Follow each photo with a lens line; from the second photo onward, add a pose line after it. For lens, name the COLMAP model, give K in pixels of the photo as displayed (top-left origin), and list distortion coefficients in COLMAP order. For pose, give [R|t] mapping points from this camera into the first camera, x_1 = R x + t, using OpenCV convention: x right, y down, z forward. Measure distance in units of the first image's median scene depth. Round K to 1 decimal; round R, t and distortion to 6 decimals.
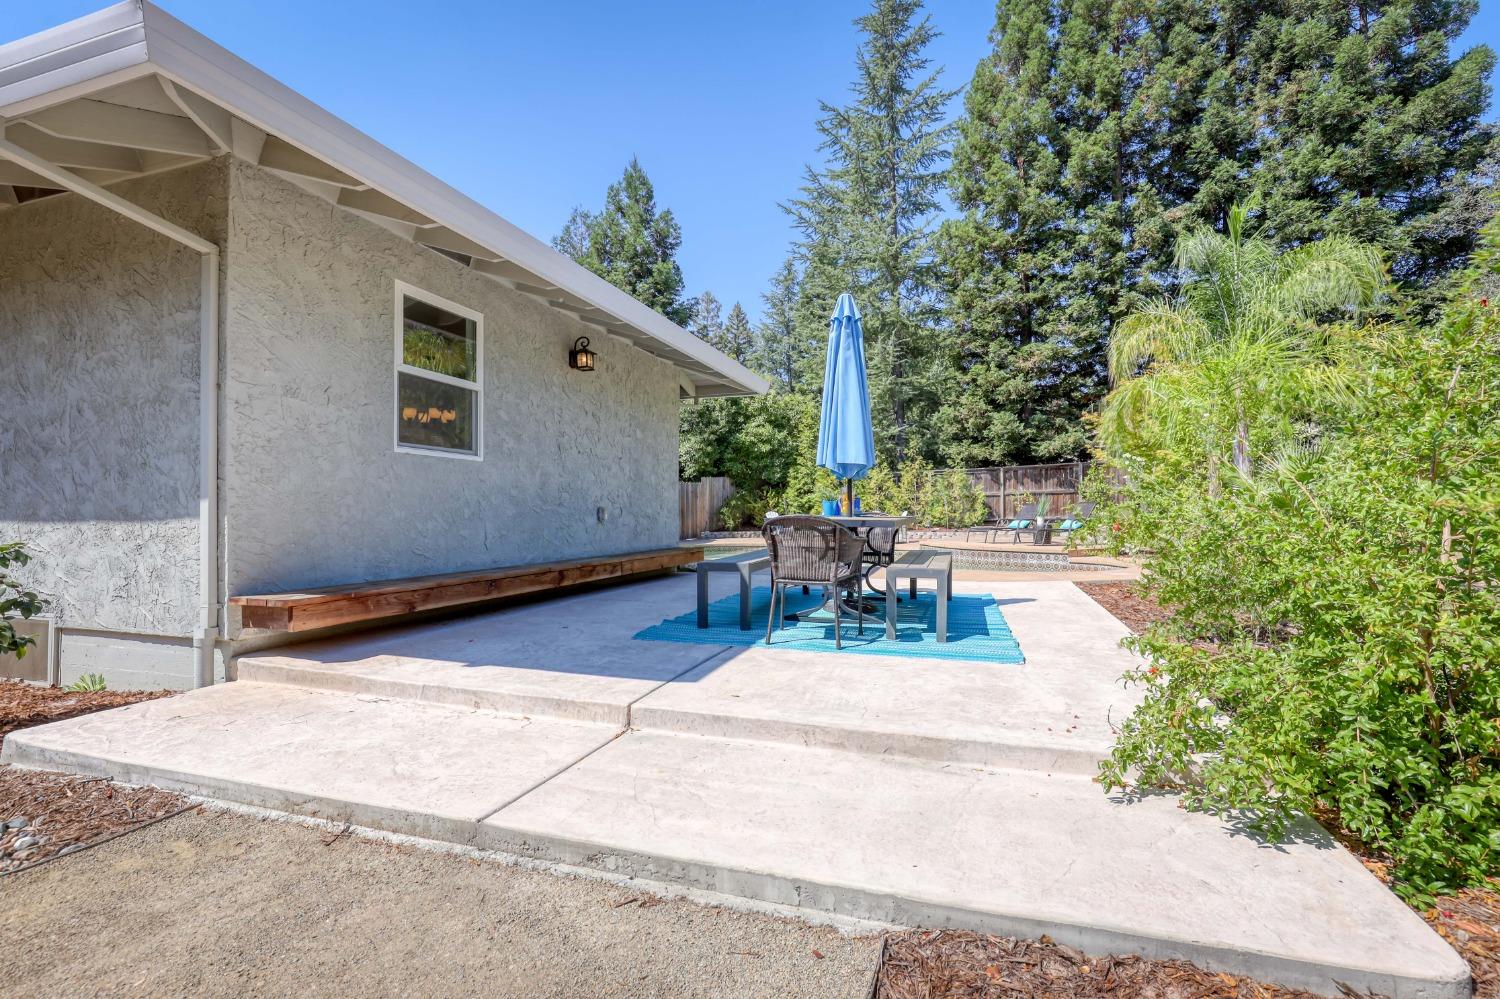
lens RADIAL K [[688.3, 0, 756.9], [0, 688.3, 507.2], [0, 0, 1]] dist [-0.000154, -0.000007]
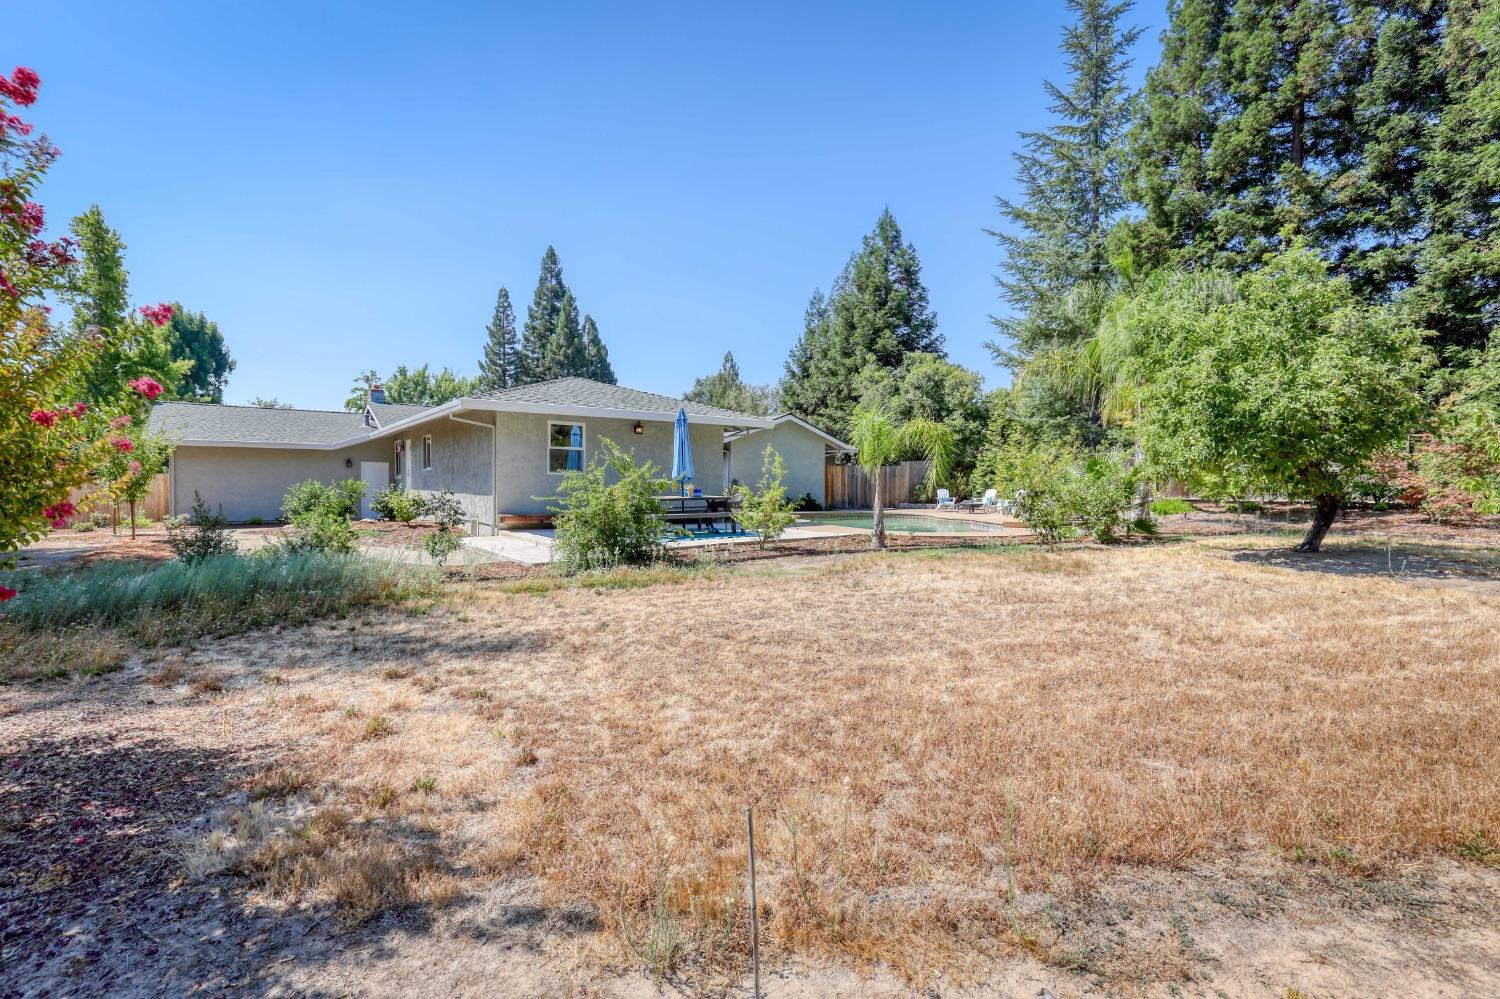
lens RADIAL K [[679.9, 0, 752.3], [0, 679.9, 507.6], [0, 0, 1]] dist [-0.017009, 0.000355]
pose [[0.813287, 0.030952, -0.581038, 0.451199], [-0.003720, 0.998840, 0.048001, -0.017337], [0.581850, -0.036878, 0.812459, -0.222130]]
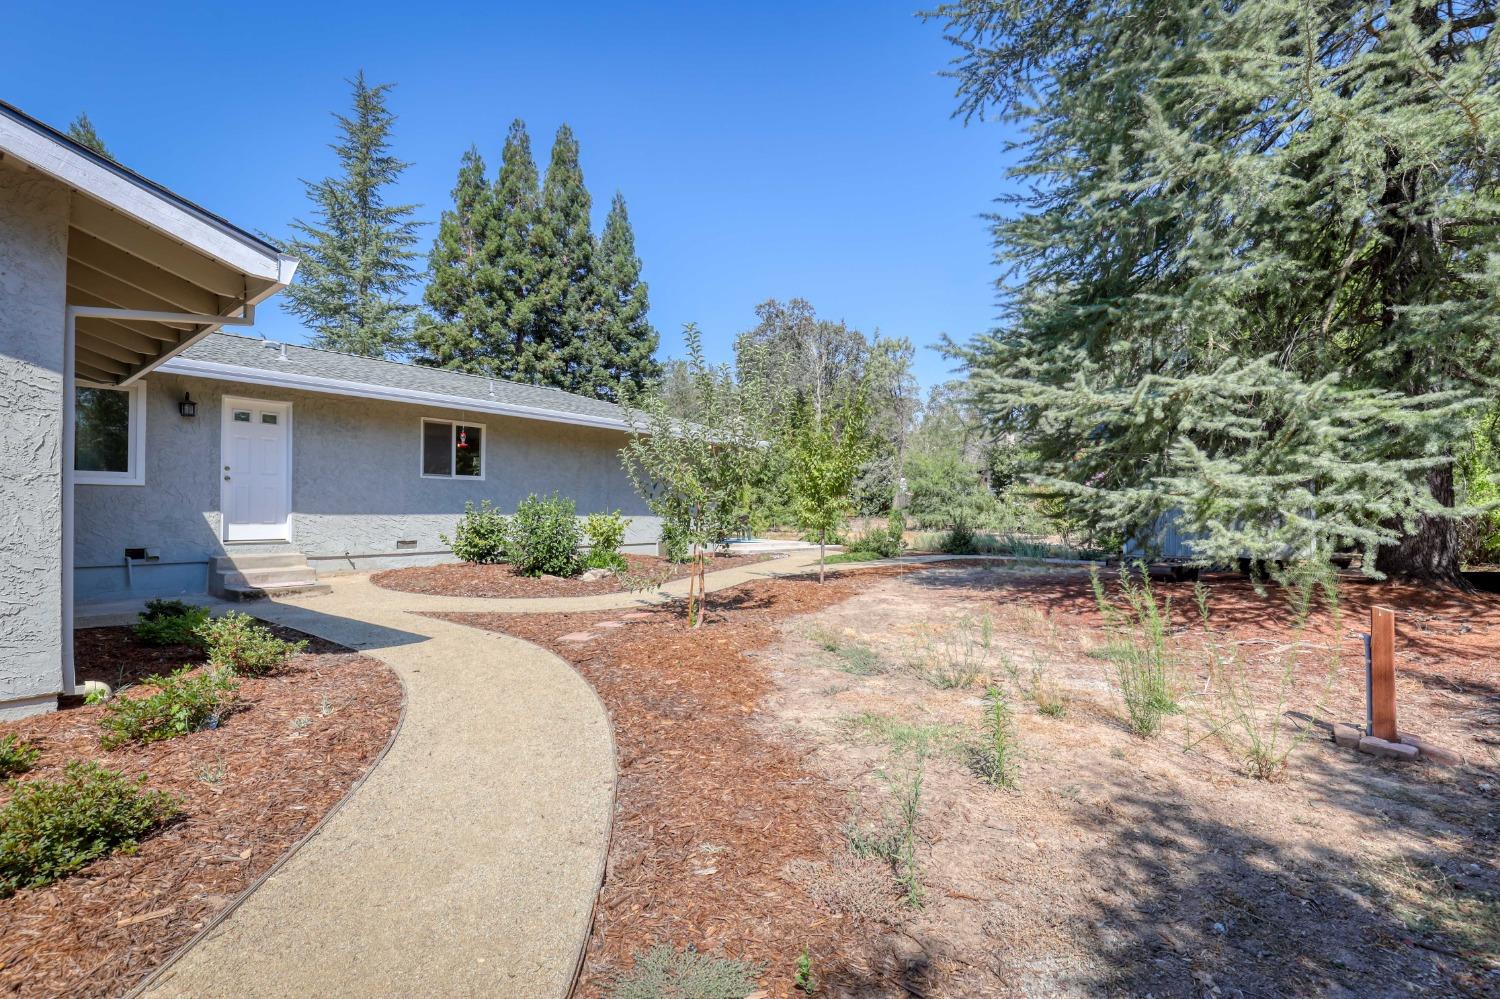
lens RADIAL K [[701.3, 0, 750.0], [0, 701.3, 499.5], [0, 0, 1]] dist [-0.018090, 0.000005]
pose [[0.353068, 0.023947, 0.935291, -0.883291], [-0.004785, 0.999706, -0.023790, 0.004549], [-0.935585, 0.003924, 0.353079, -0.155710]]
